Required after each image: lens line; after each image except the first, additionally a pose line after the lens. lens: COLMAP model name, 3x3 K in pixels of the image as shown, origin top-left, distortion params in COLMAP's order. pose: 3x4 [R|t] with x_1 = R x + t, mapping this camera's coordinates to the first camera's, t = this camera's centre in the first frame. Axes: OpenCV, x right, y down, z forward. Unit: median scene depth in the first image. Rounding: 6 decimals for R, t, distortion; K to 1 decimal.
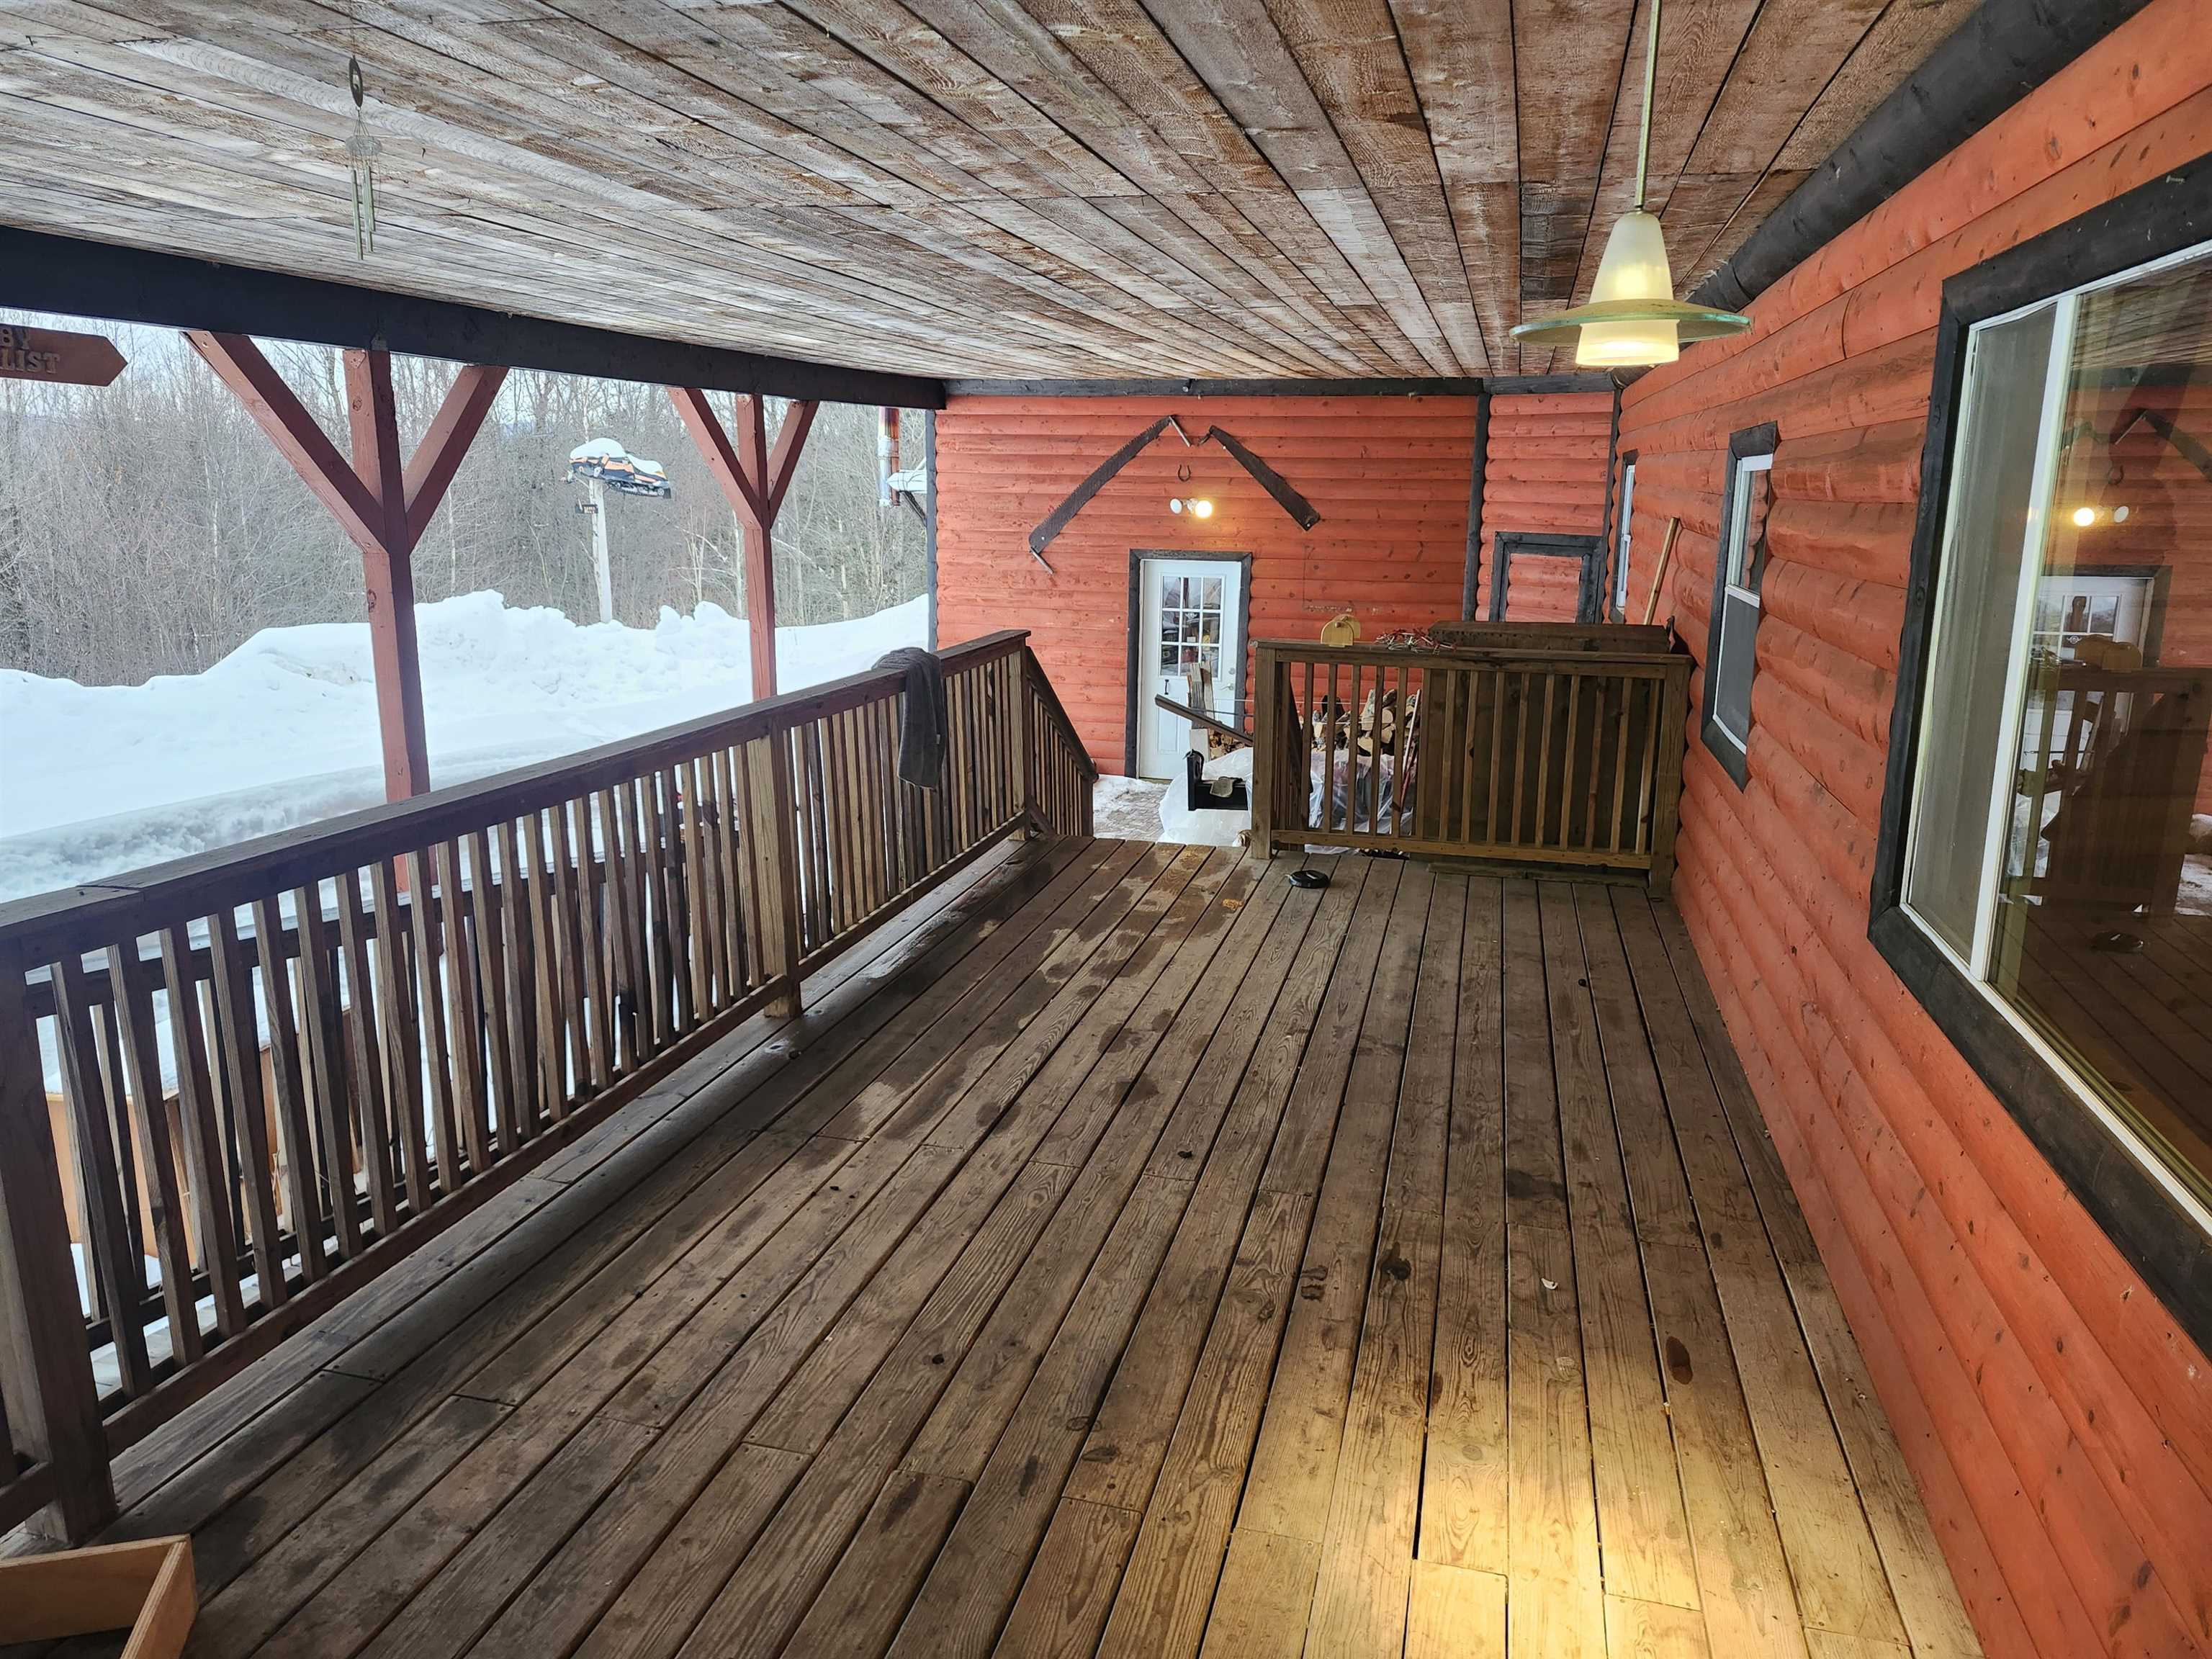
lens RADIAL K [[1526.7, 0, 1110.3], [0, 1526.7, 825.7], [0, 0, 1]] dist [0.083067, -0.076348]
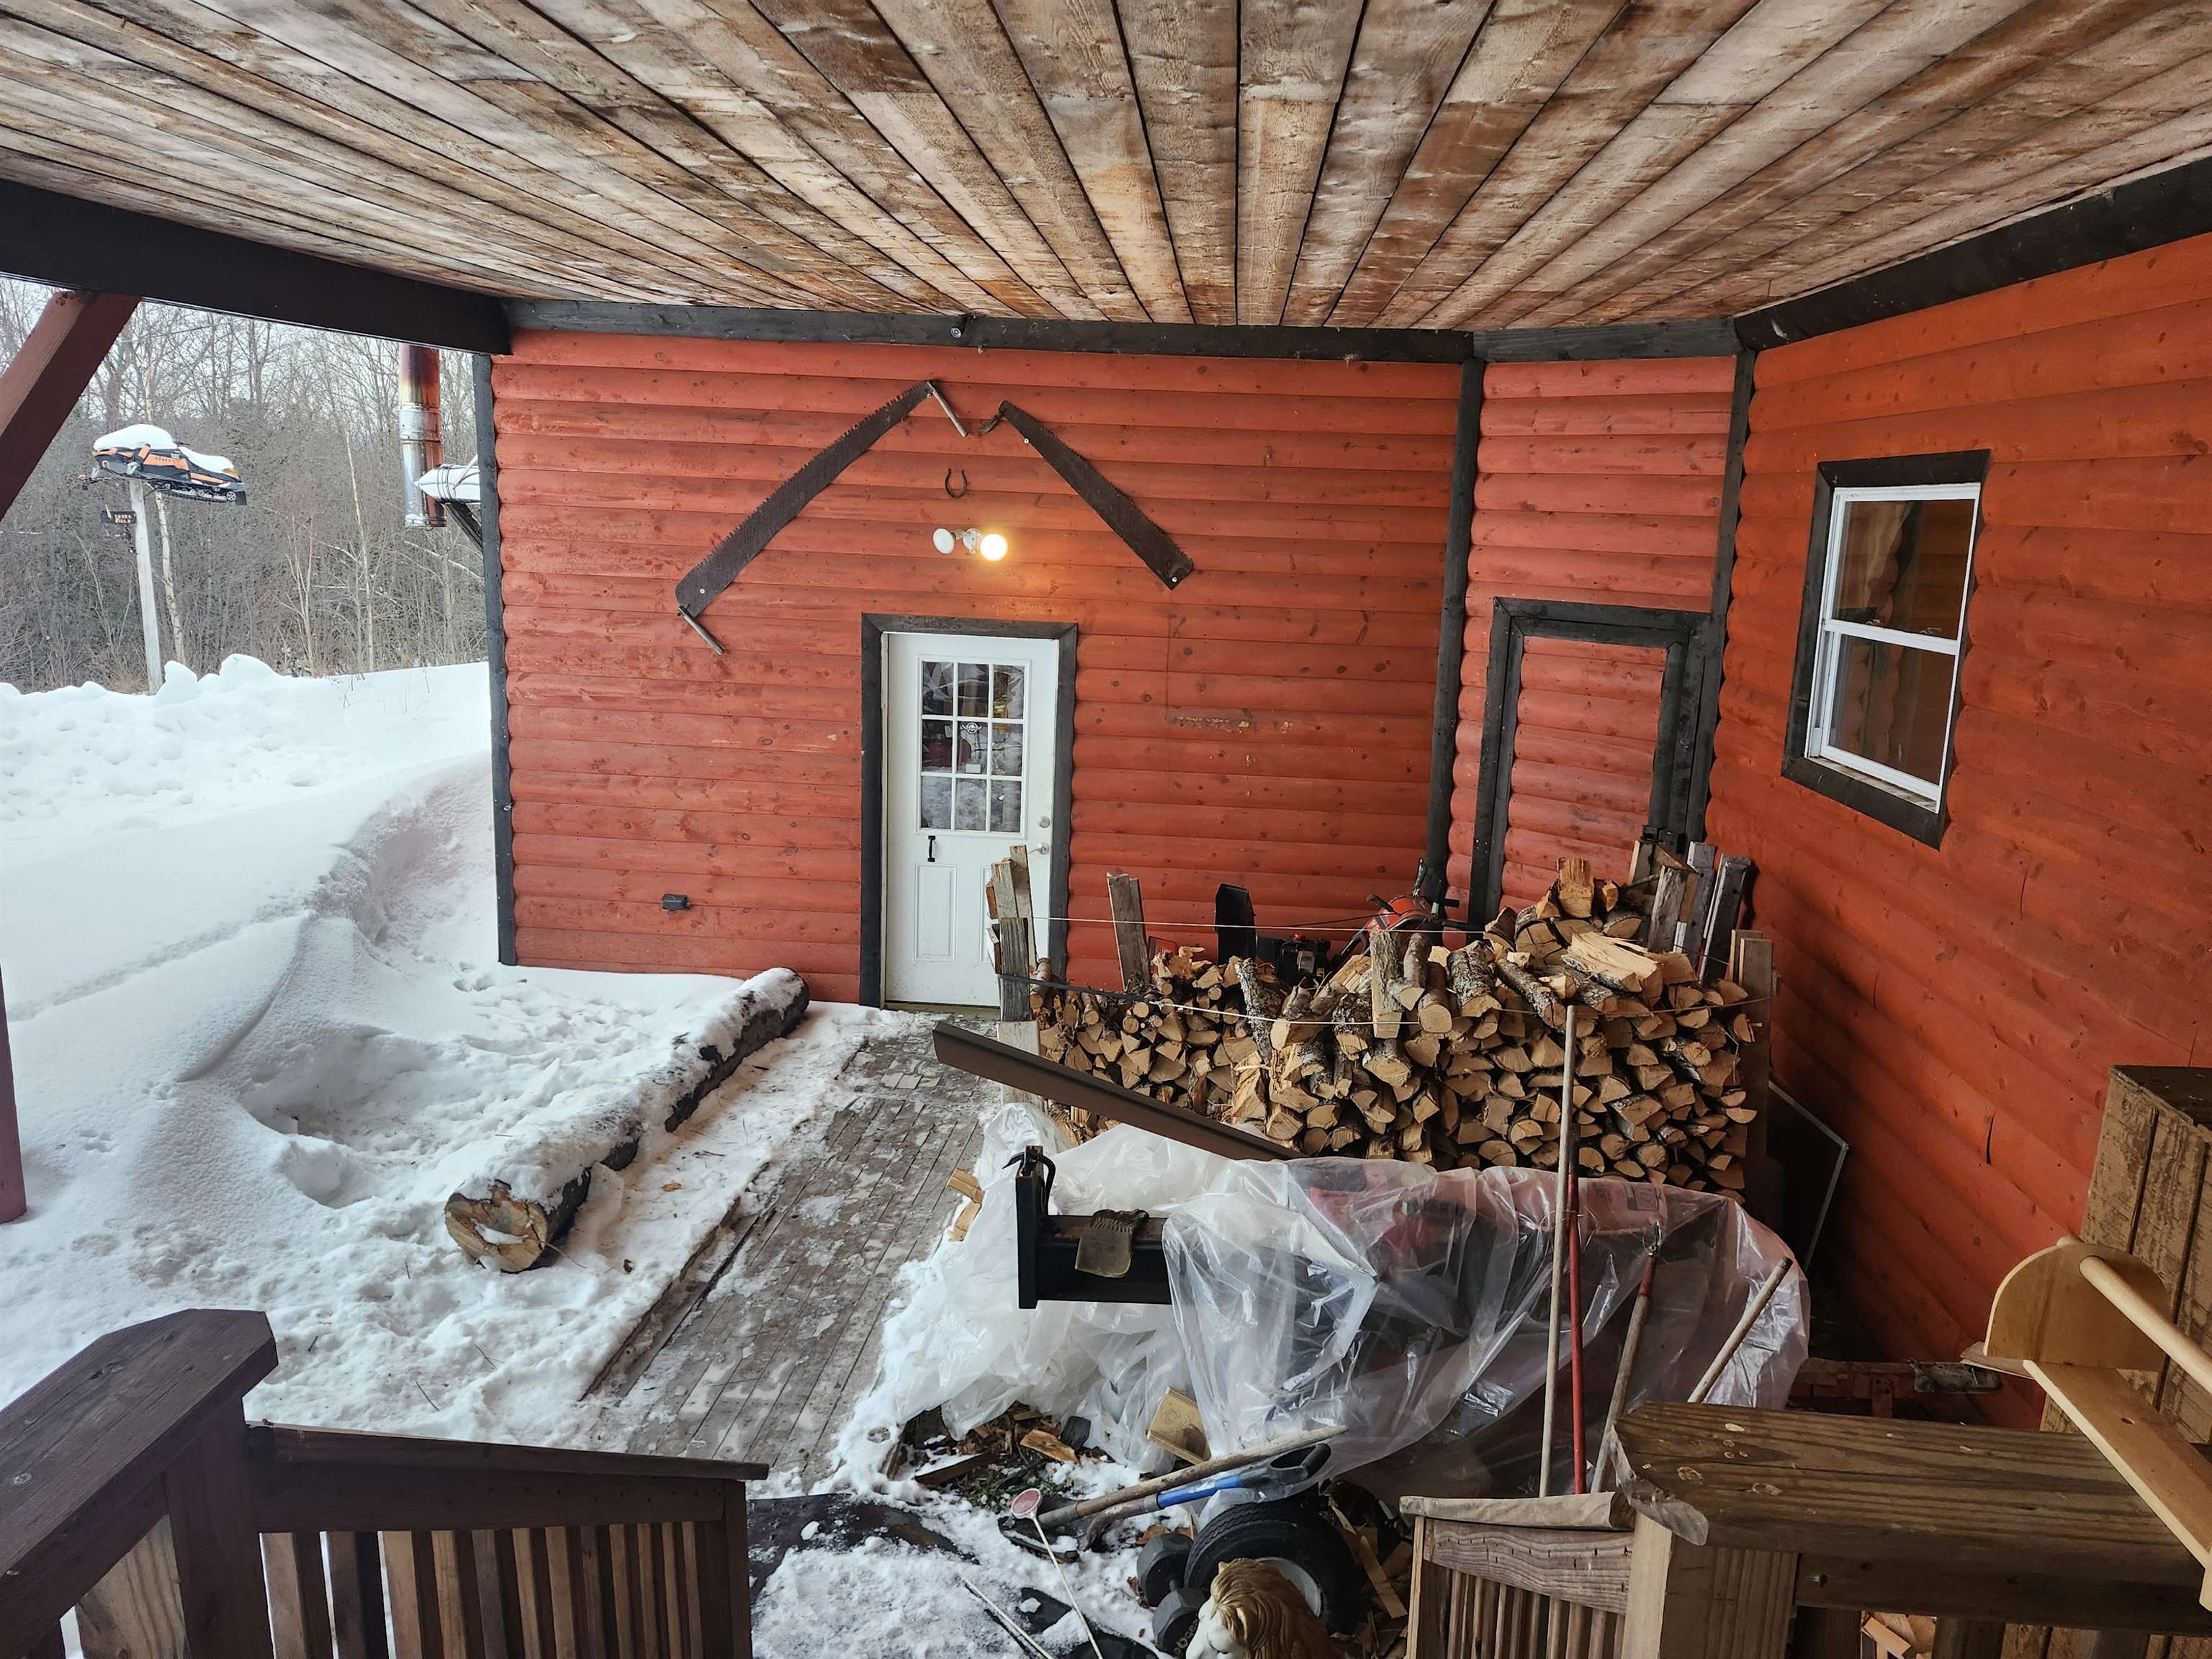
lens RADIAL K [[1526.7, 0, 1150.6], [0, 1526.7, 837.5], [0, 0, 1]] dist [0.083067, -0.076348]
pose [[0.980840, -0.018610, 0.193926, 0.006202], [0.020062, 0.999783, -0.005524, -0.094239], [-0.193781, 0.009309, 0.981001, 0.429771]]
